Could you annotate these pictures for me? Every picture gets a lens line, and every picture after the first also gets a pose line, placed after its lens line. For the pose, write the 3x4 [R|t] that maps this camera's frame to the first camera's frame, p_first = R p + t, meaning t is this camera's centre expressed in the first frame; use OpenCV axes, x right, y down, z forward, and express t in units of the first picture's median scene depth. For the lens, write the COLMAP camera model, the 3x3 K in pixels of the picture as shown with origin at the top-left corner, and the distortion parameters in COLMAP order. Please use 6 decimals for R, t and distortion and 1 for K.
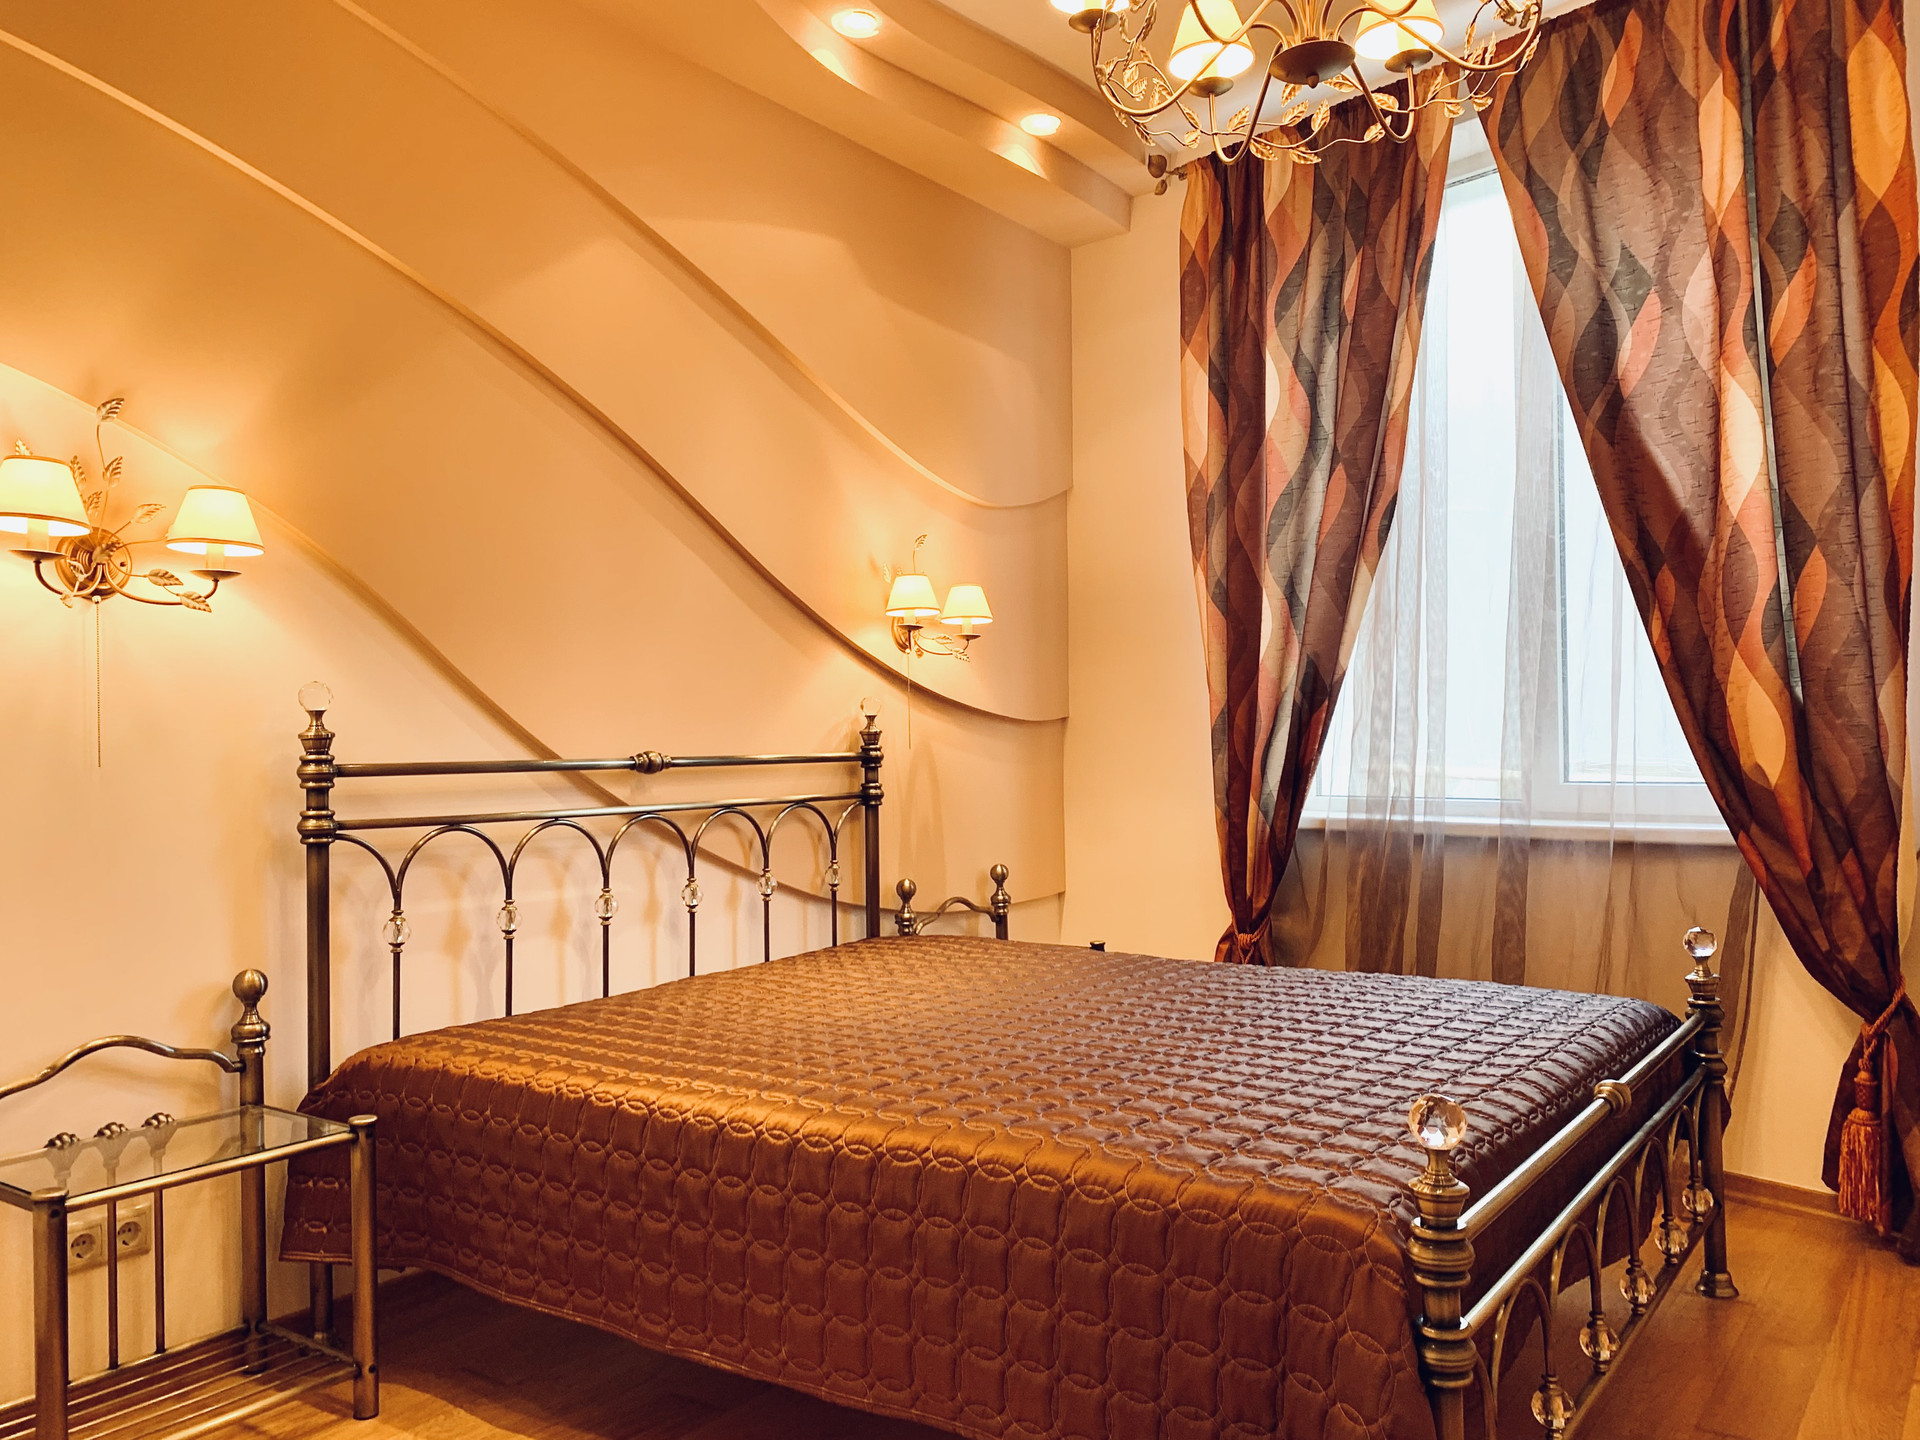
lens RADIAL K [[1477.1, 0, 979.8], [0, 1477.1, 752.2], [0, 0, 1]] dist [0.042075, -0.042859]
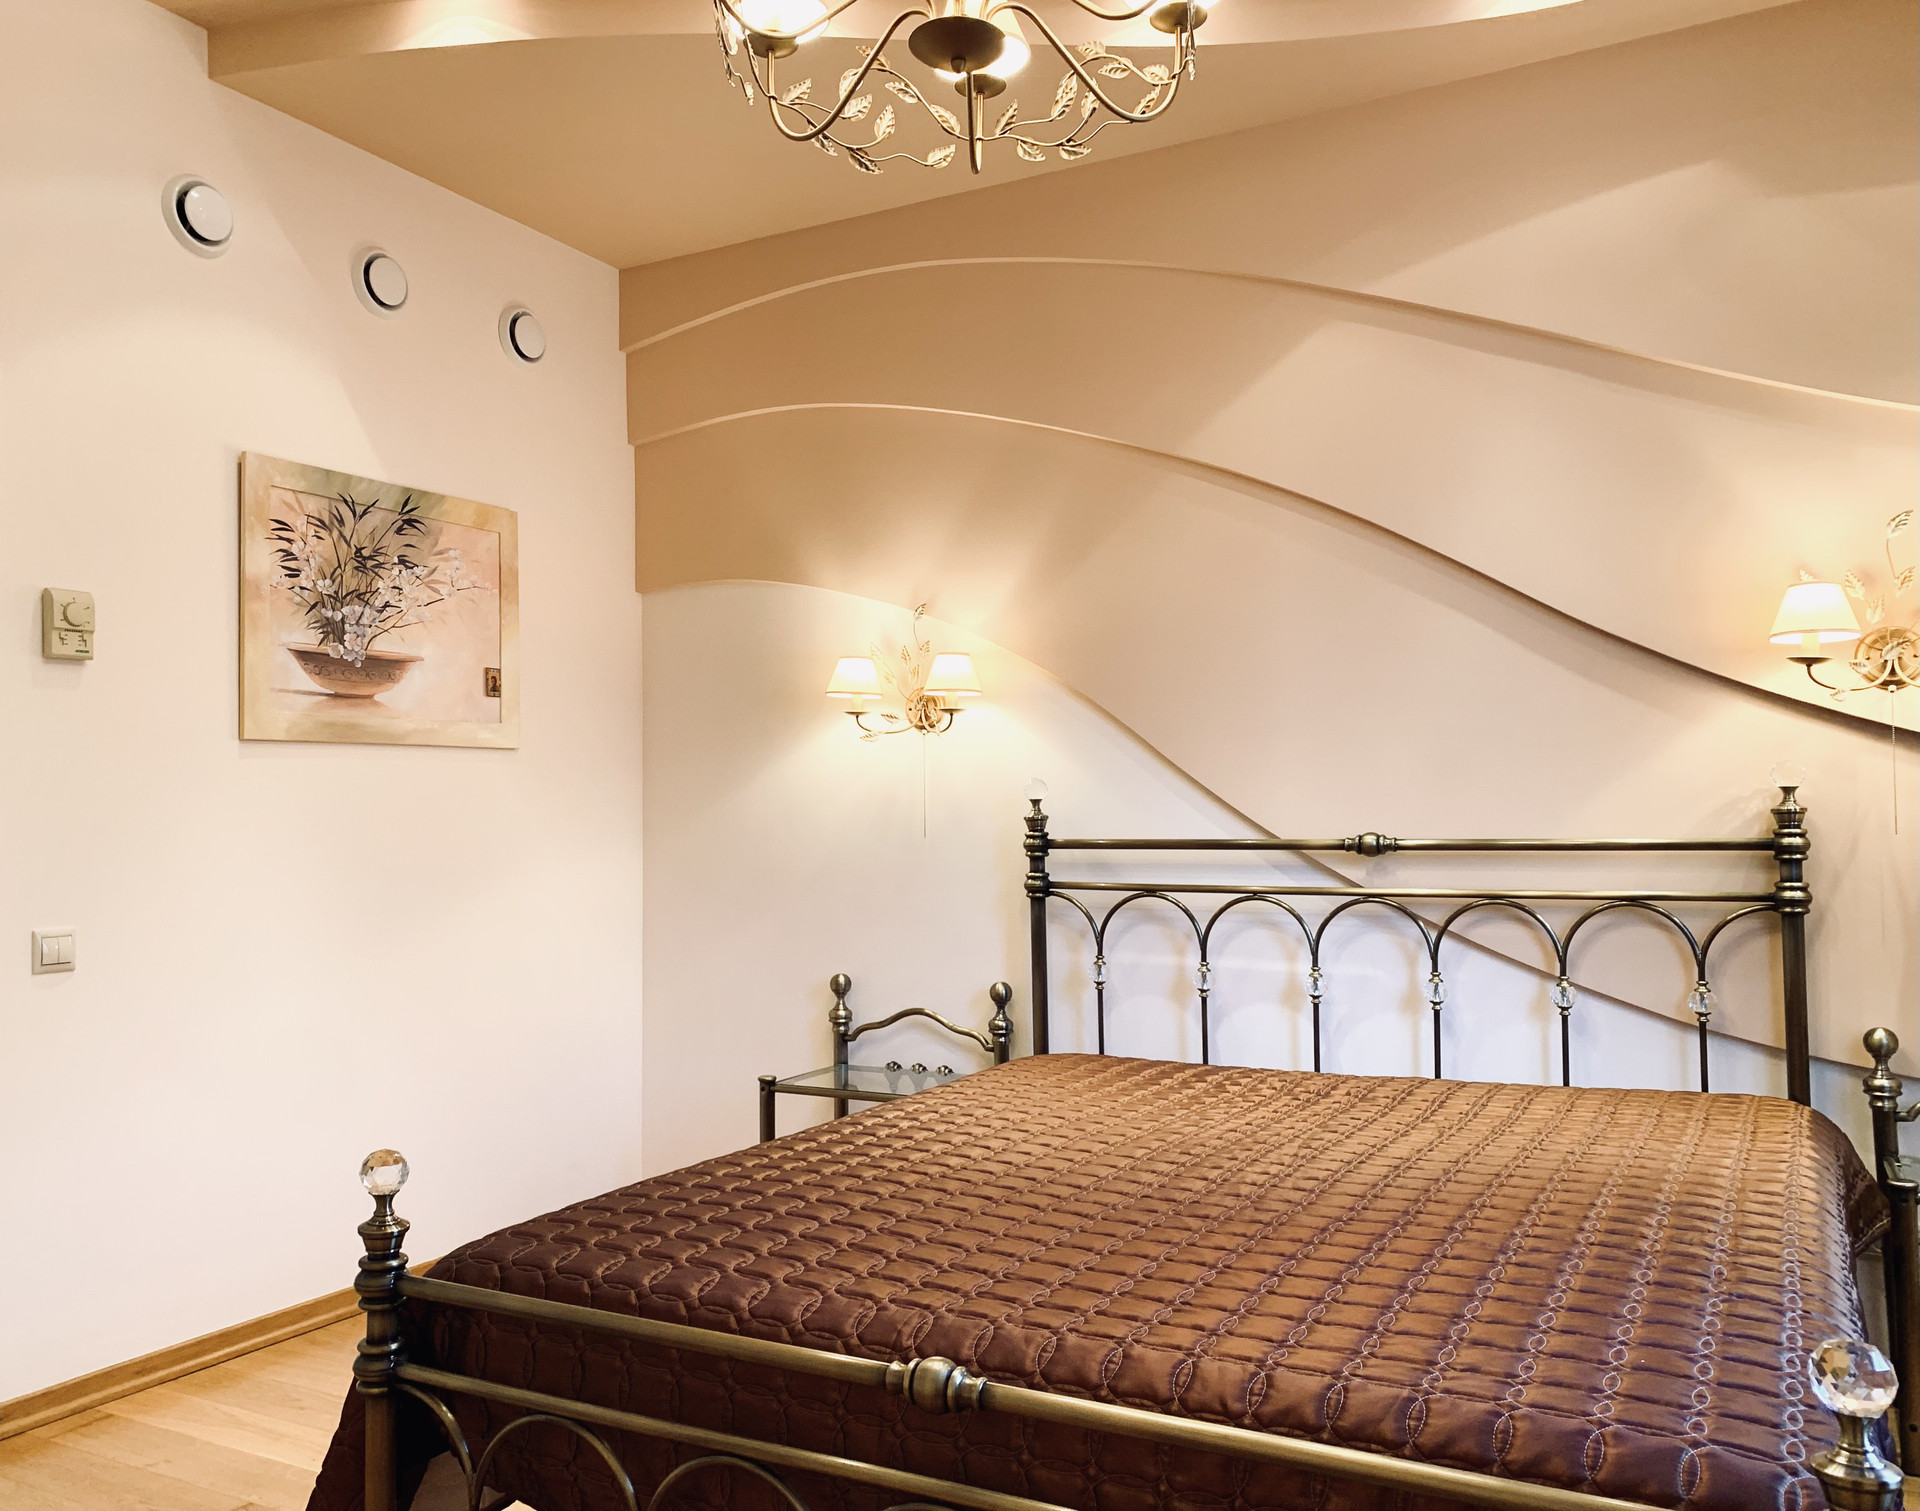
lens RADIAL K [[1638.5, 0, 959.3], [0, 1638.5, 747.0], [0, 0, 1]] dist [-0.007876, -0.007171]
pose [[0.076059, -0.017985, -0.996941, 0.944391], [0.006074, 0.999827, -0.017573, -0.045227], [0.997085, -0.004719, 0.076155, 0.745453]]
